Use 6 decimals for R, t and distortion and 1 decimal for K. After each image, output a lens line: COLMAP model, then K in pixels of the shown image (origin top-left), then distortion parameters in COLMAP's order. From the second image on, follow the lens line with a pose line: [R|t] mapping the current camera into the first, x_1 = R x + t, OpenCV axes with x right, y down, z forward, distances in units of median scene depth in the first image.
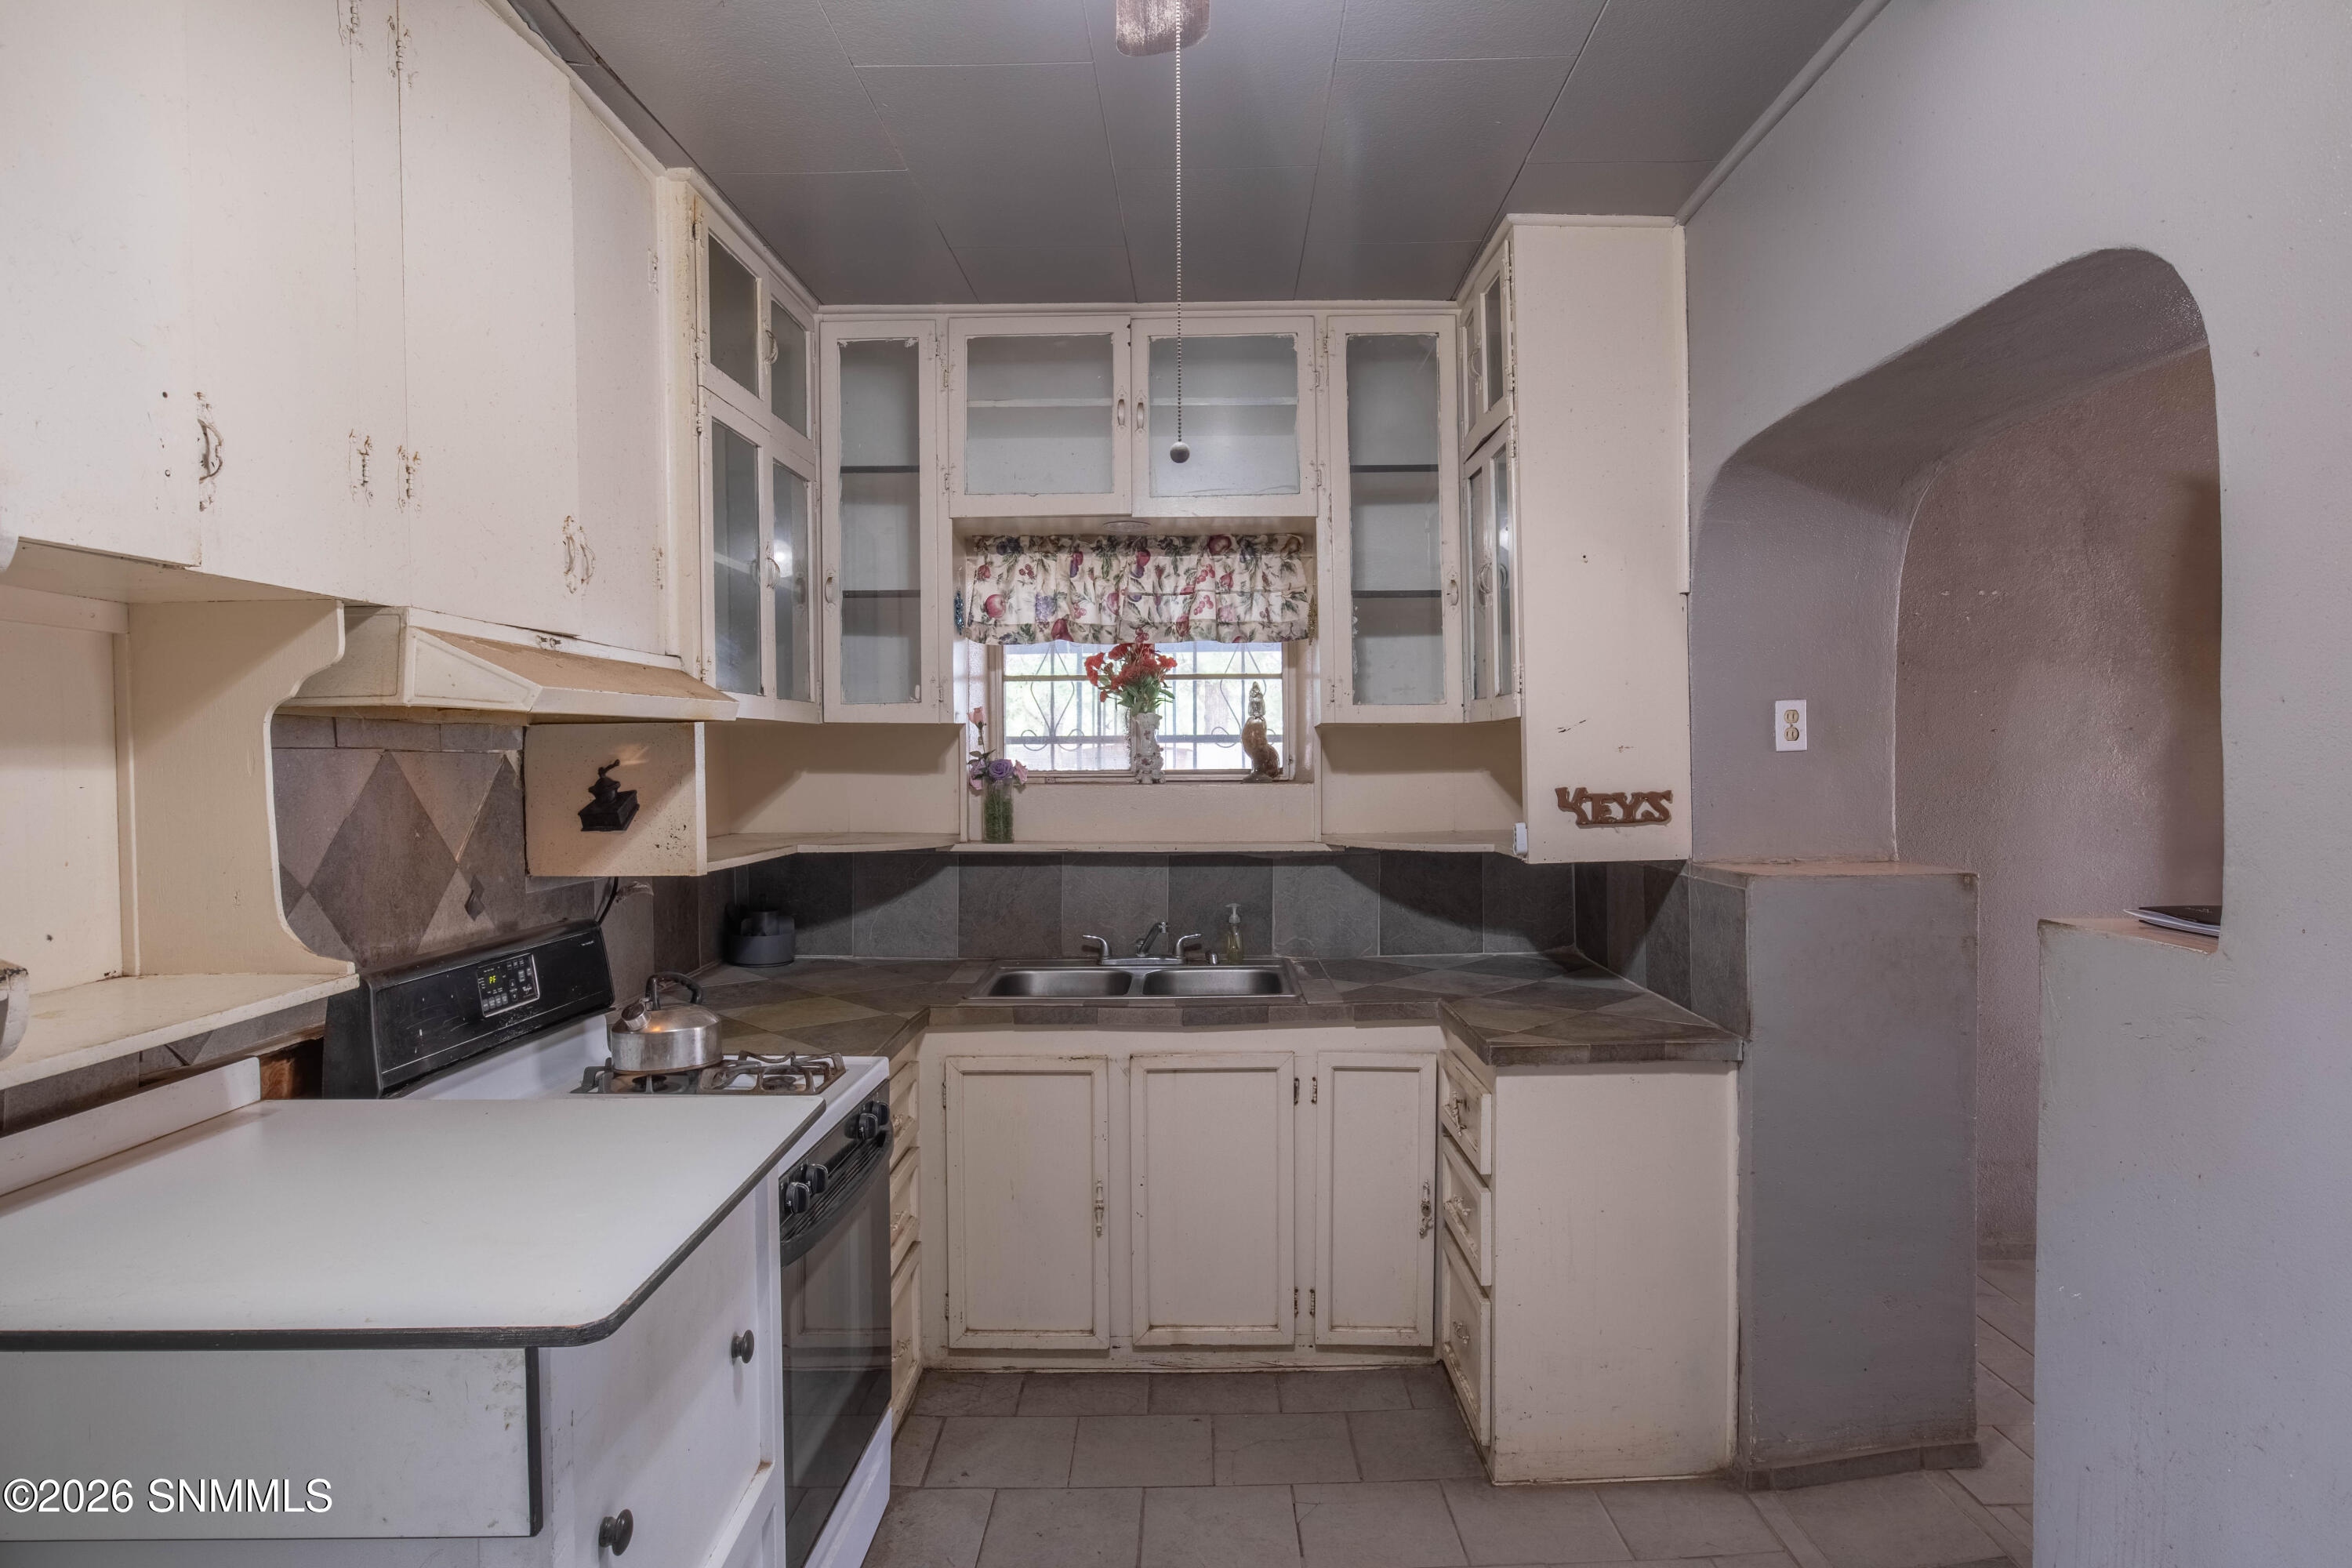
lens RADIAL K [[1287.1, 0, 1195.3], [0, 1287.1, 789.4], [0, 0, 1]] dist [-0.016565, 0.001413]
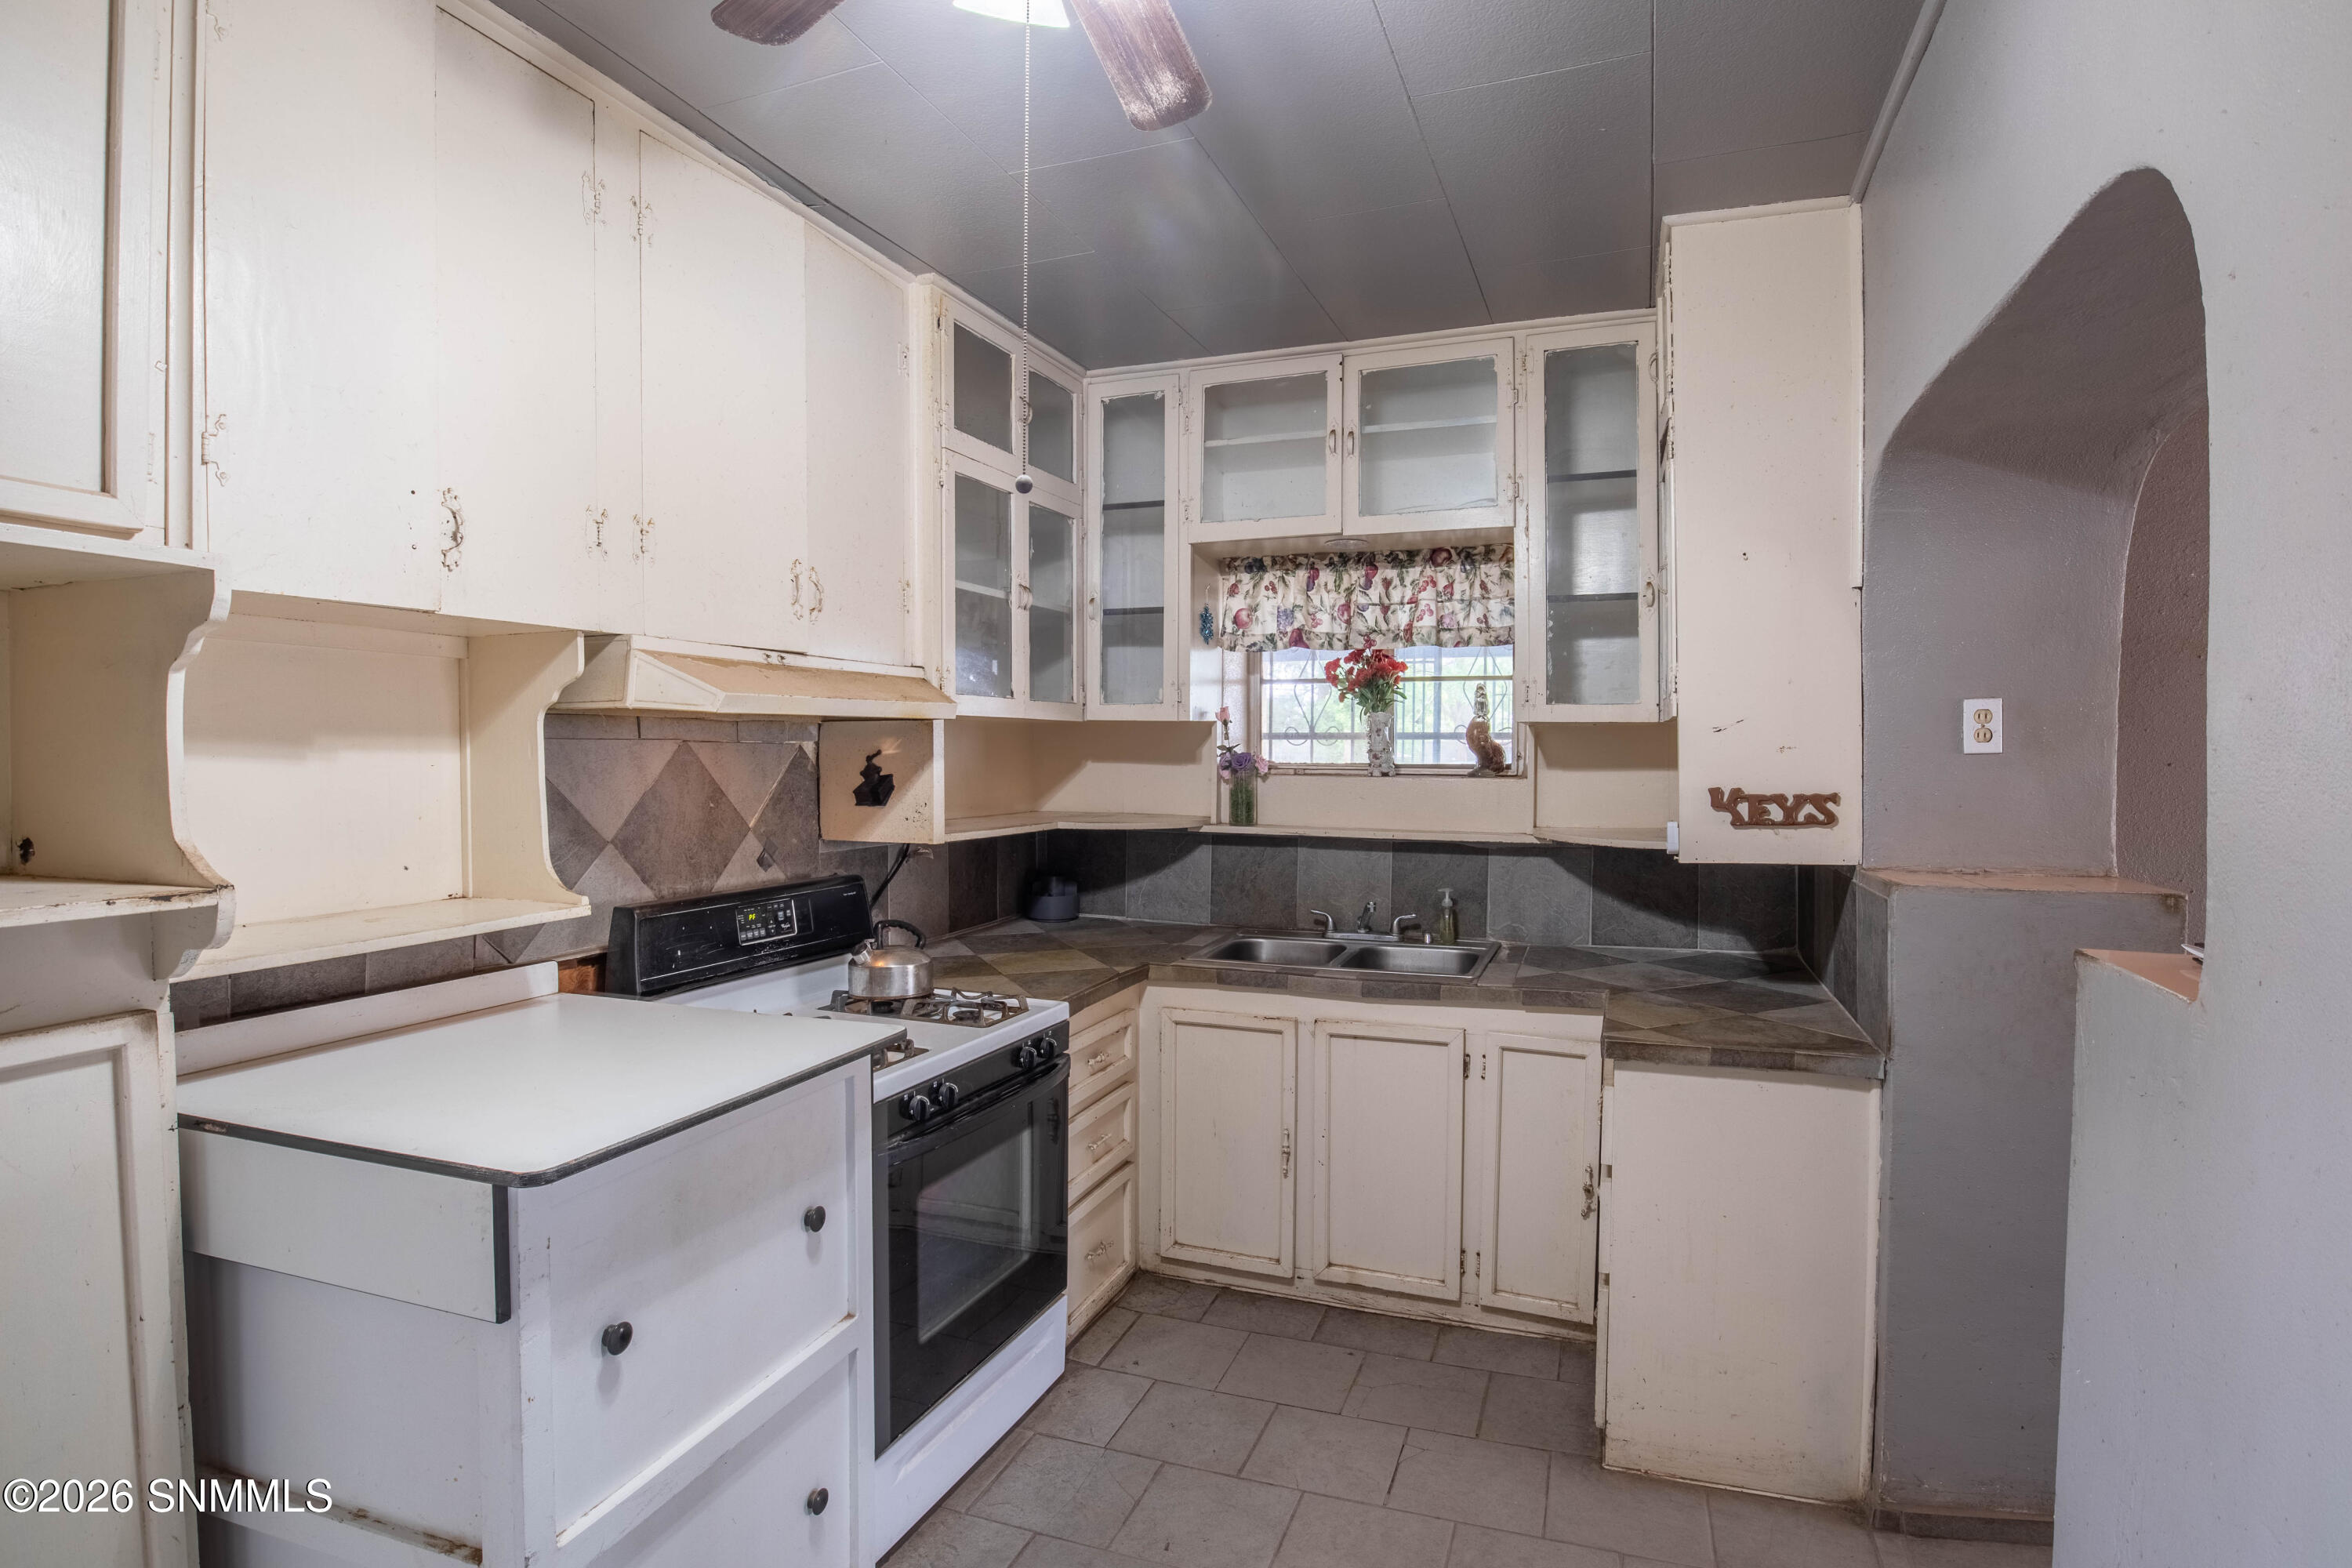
lens RADIAL K [[1165.2, 0, 1494.0], [0, 1165.2, 787.8], [0, 0, 1]] dist [-0.022871, -0.001378]
pose [[0.947732, 0.020906, -0.318383, 0.416919], [-0.018718, 0.999775, 0.009930, -0.007078], [0.318519, -0.003451, 0.947910, 0.094899]]
